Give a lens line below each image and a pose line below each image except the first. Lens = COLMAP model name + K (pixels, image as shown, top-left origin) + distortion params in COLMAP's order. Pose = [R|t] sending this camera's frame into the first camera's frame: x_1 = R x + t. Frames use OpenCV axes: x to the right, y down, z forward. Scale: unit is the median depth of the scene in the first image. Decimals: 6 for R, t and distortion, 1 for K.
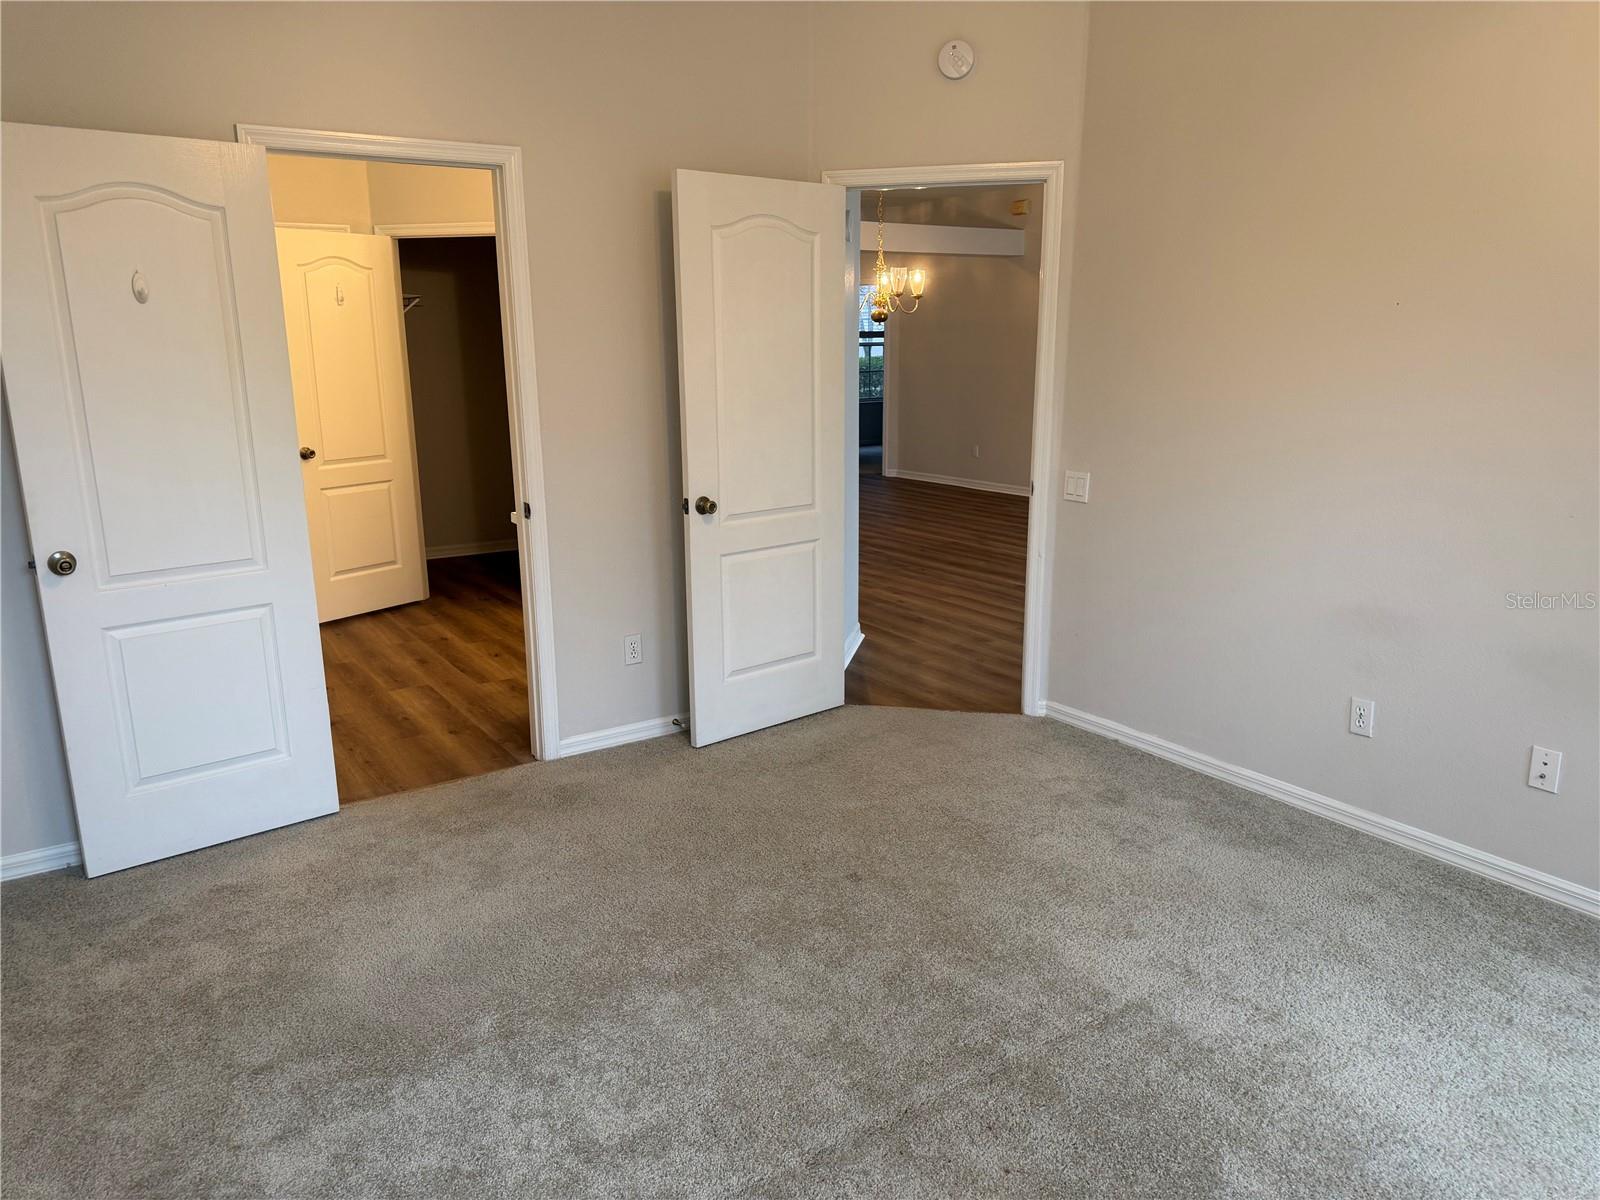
lens RADIAL K [[1132.6, 0, 802.6], [0, 1132.6, 603.0], [0, 0, 1]] dist [0.053526, -0.072681]
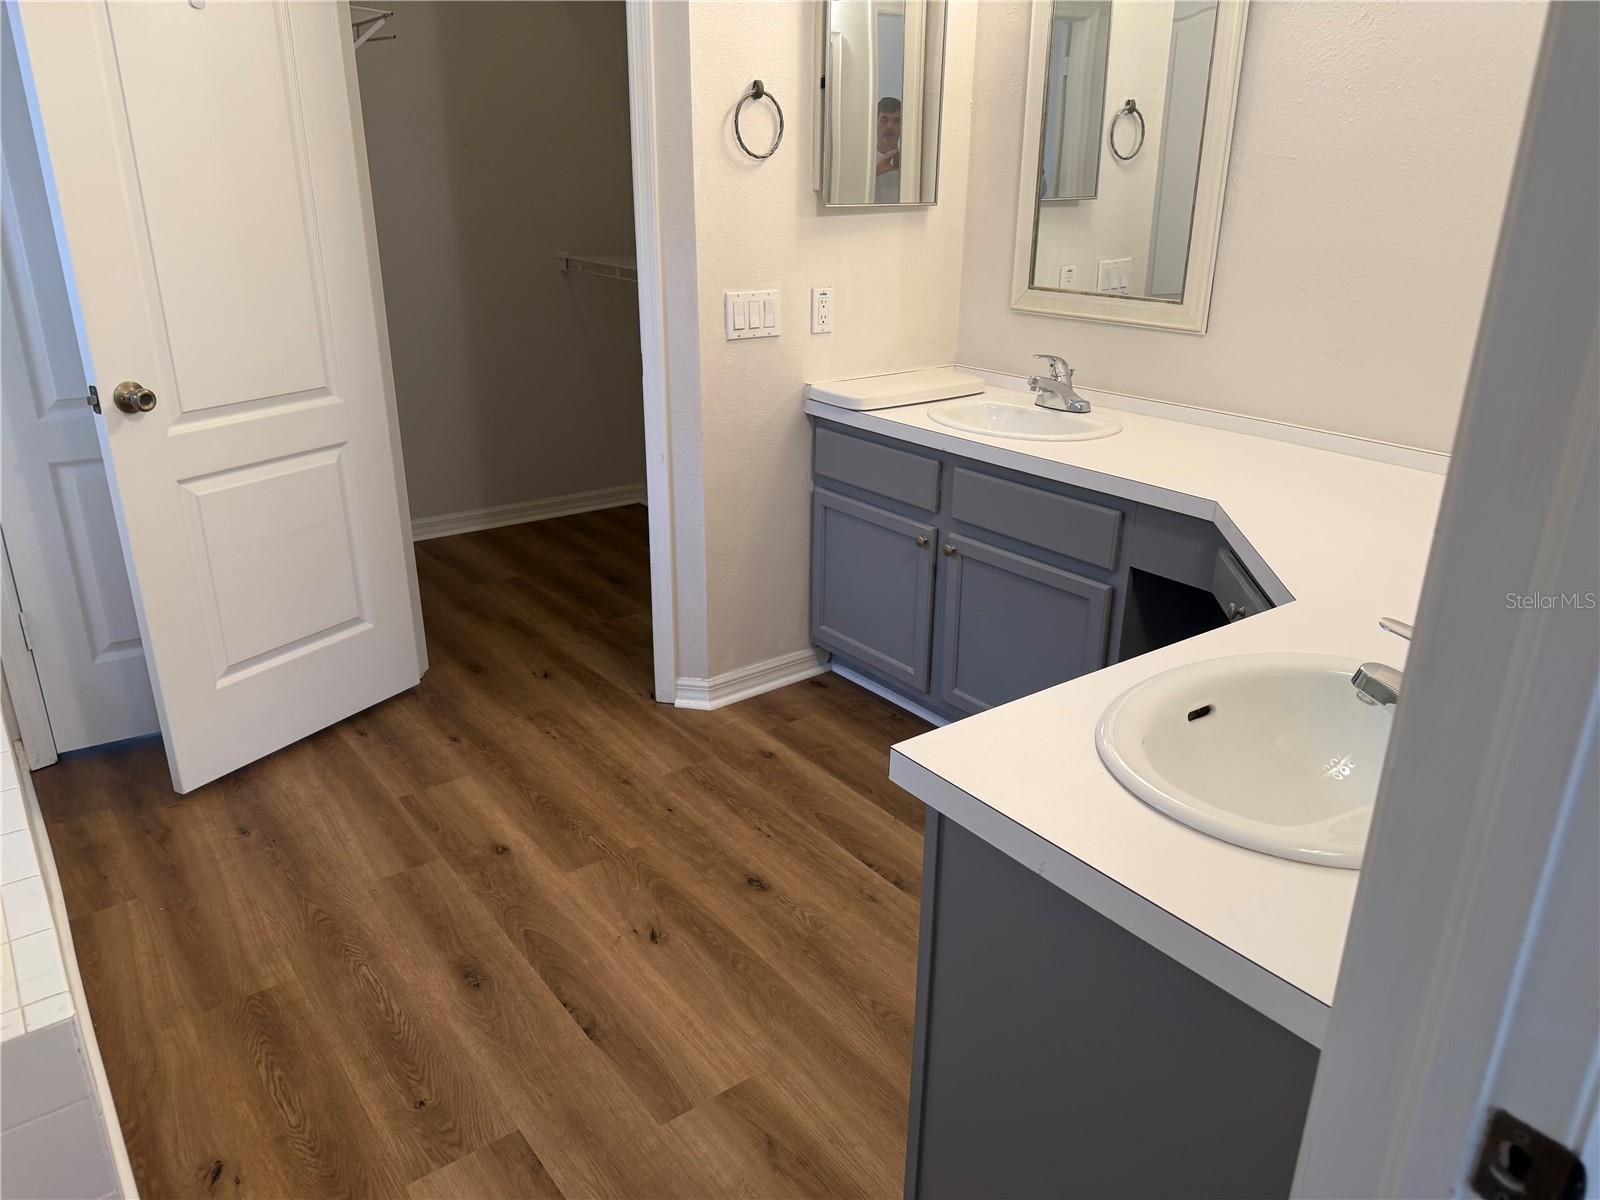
lens RADIAL K [[1132.6, 0, 800.8], [0, 1132.6, 597.9], [0, 0, 1]] dist [0.053526, -0.072681]
pose [[0.997687, -0.001795, 0.067946, -0.227925], [-0.007339, 0.990962, 0.133942, -0.116280], [-0.067572, -0.134131, 0.988657, 0.575630]]
